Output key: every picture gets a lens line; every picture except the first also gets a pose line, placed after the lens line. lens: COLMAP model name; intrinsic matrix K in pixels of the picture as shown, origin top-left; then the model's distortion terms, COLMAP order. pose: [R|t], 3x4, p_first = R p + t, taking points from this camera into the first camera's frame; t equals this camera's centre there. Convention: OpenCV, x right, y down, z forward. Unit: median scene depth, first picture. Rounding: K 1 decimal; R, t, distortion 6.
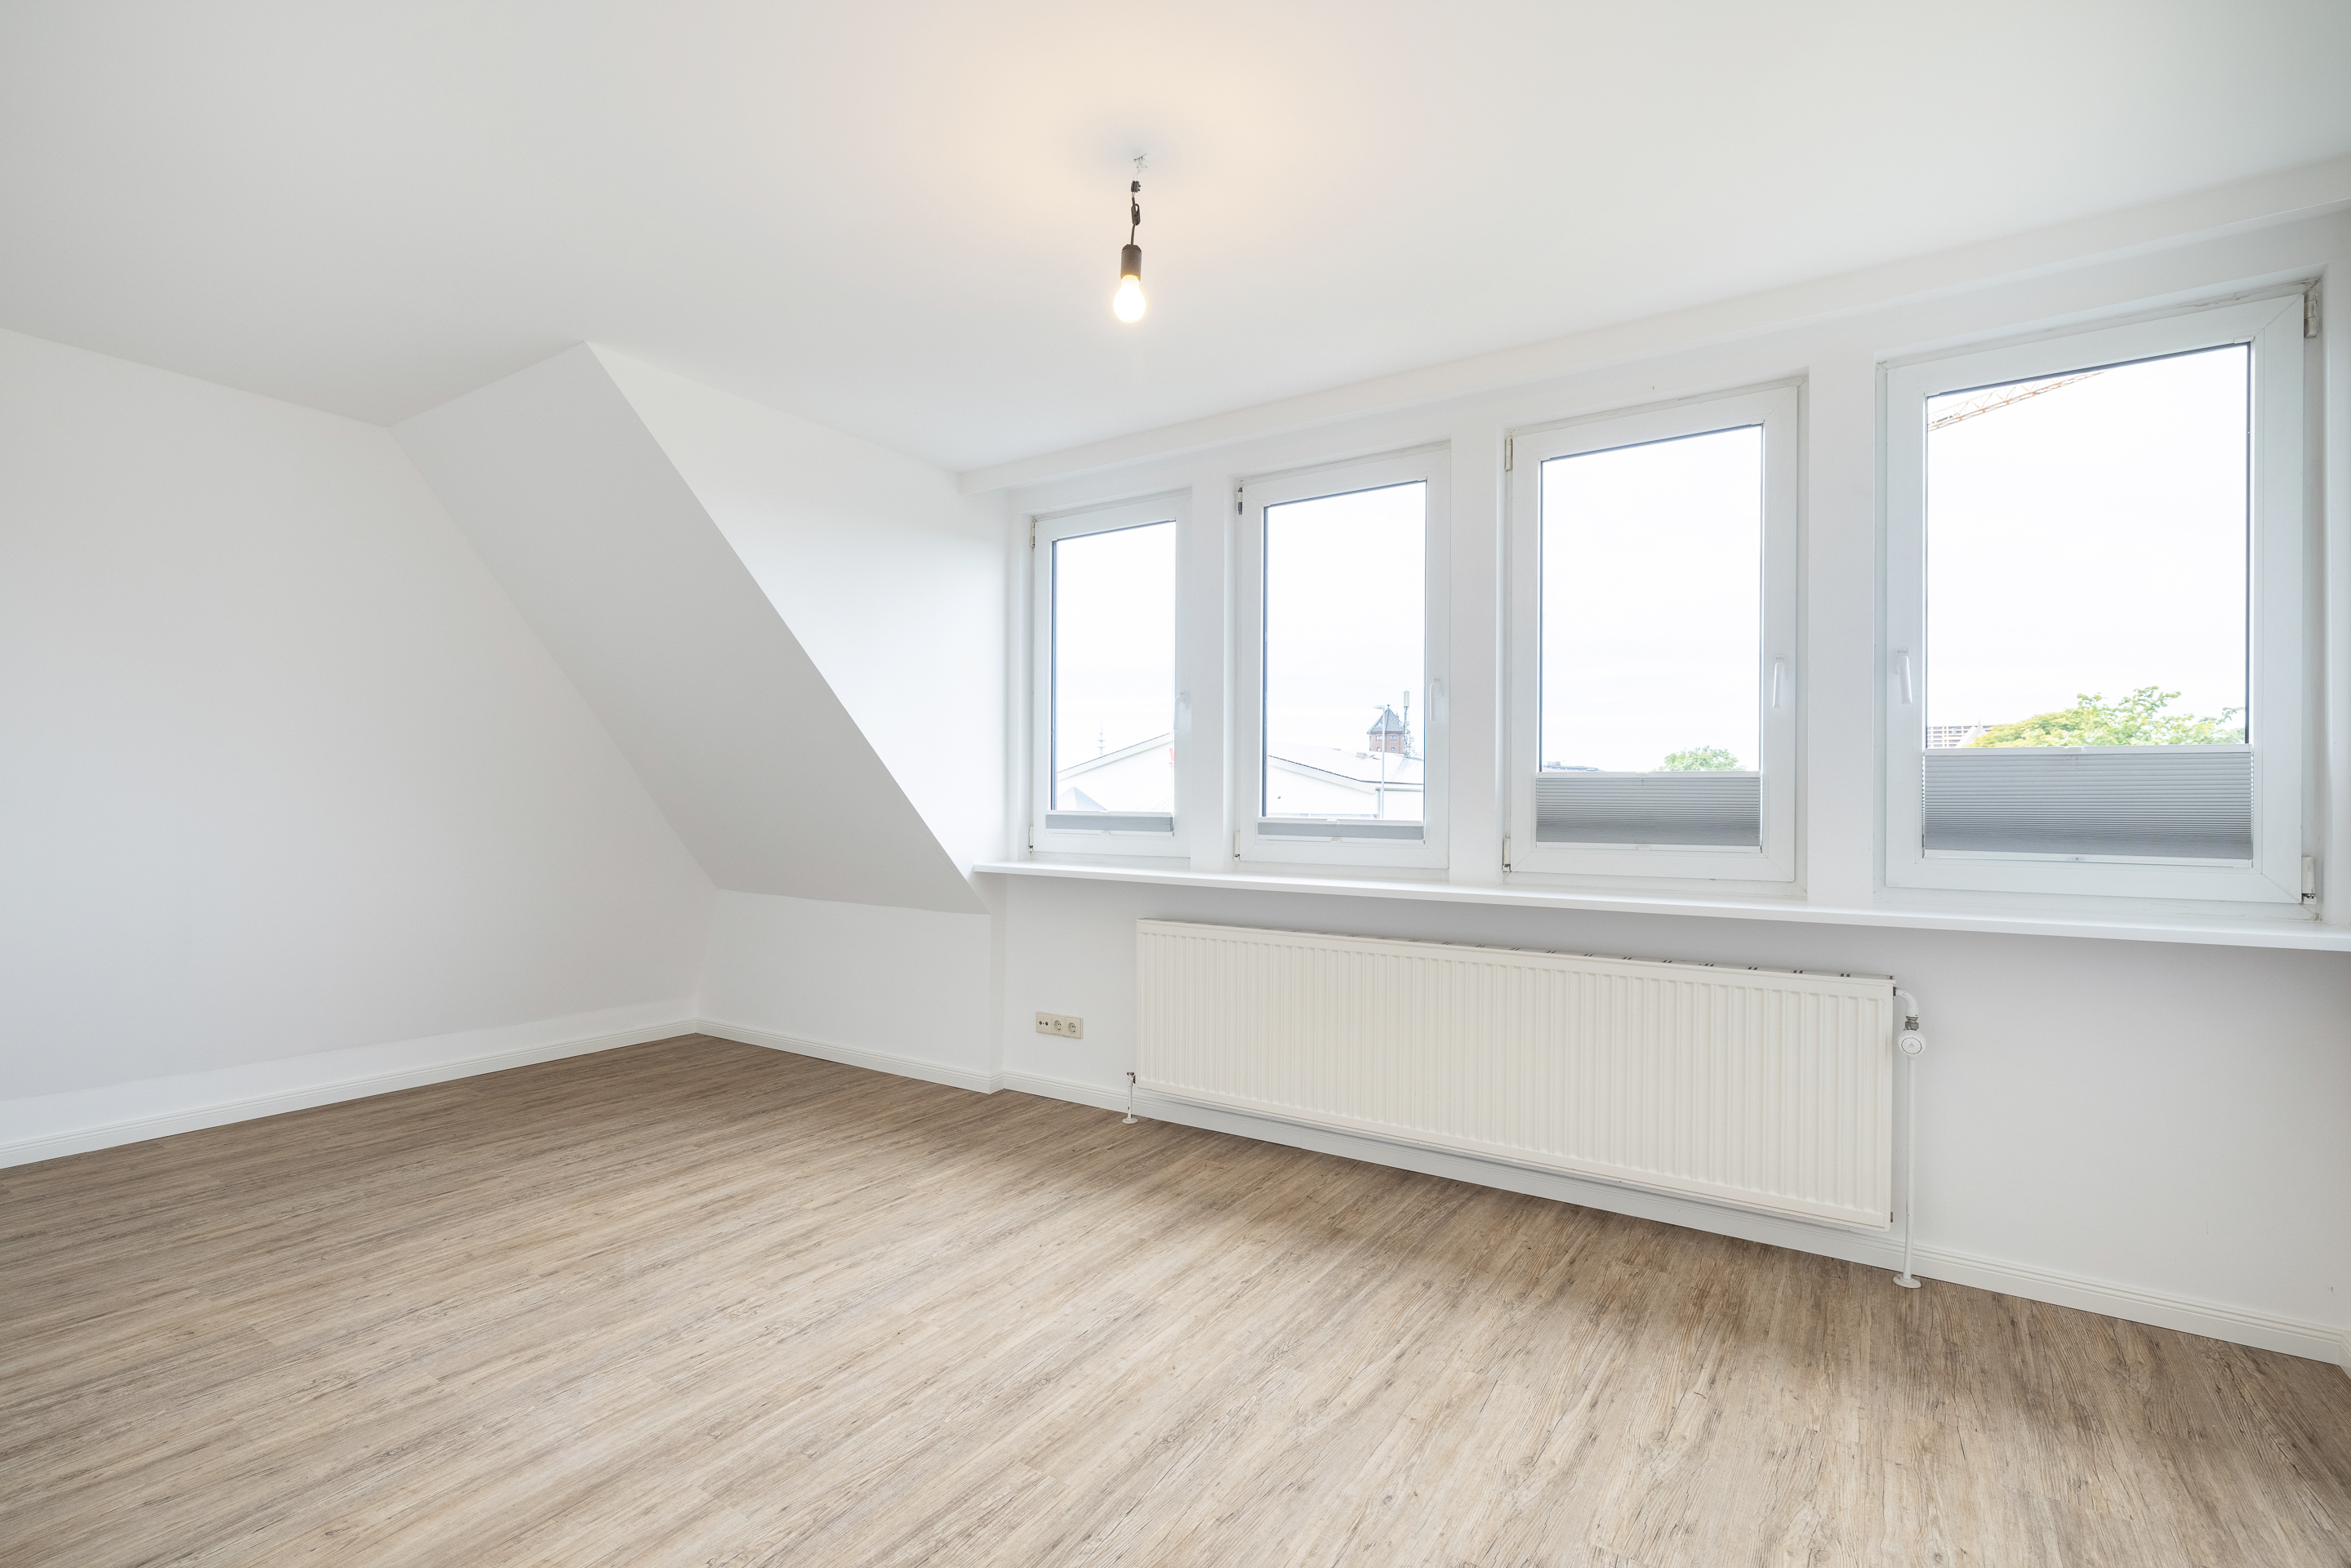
lens RADIAL K [[1067.5, 0, 1175.1], [0, 1067.5, 766.8], [0, 0, 1]] dist [0.002839, 0.000453]
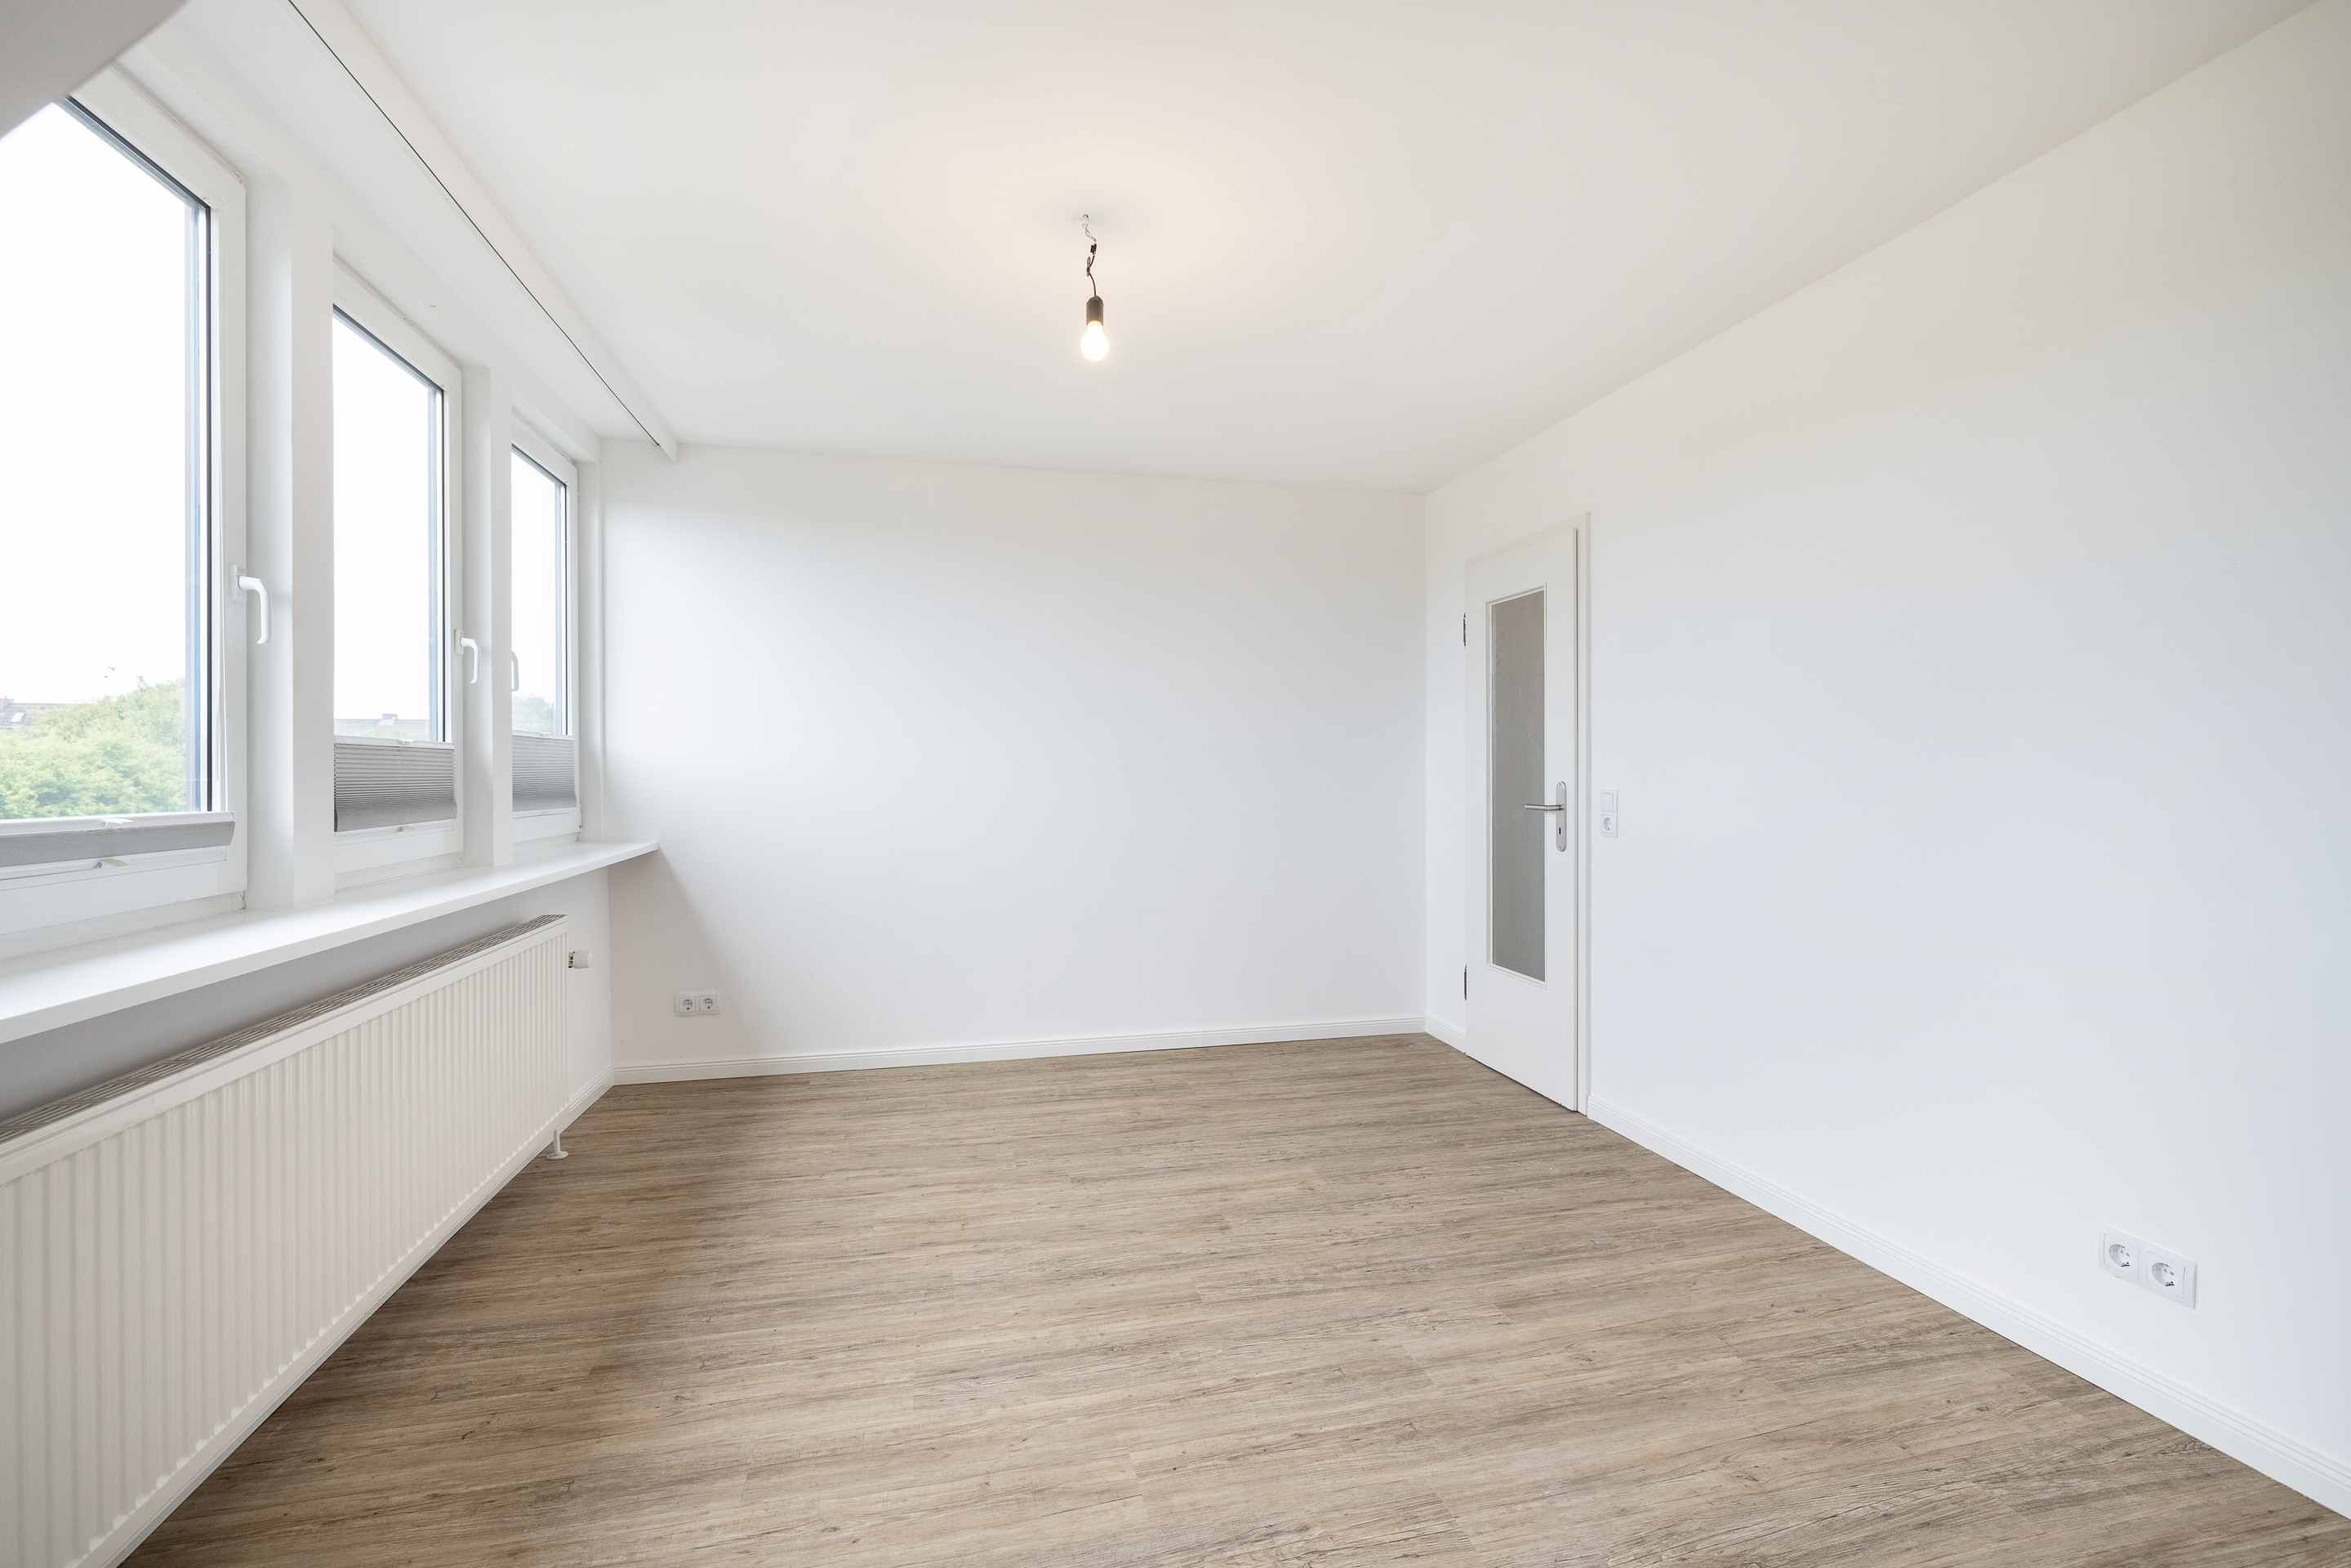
lens RADIAL K [[1067.5, 0, 1174.5], [0, 1067.5, 779.0], [0, 0, 1]] dist [0.002839, 0.000453]
pose [[-0.740446, -0.007129, 0.672078, -0.863996], [-0.021155, 0.999696, -0.012703, 0.039411], [-0.671783, -0.023624, -0.740371, 1.761317]]
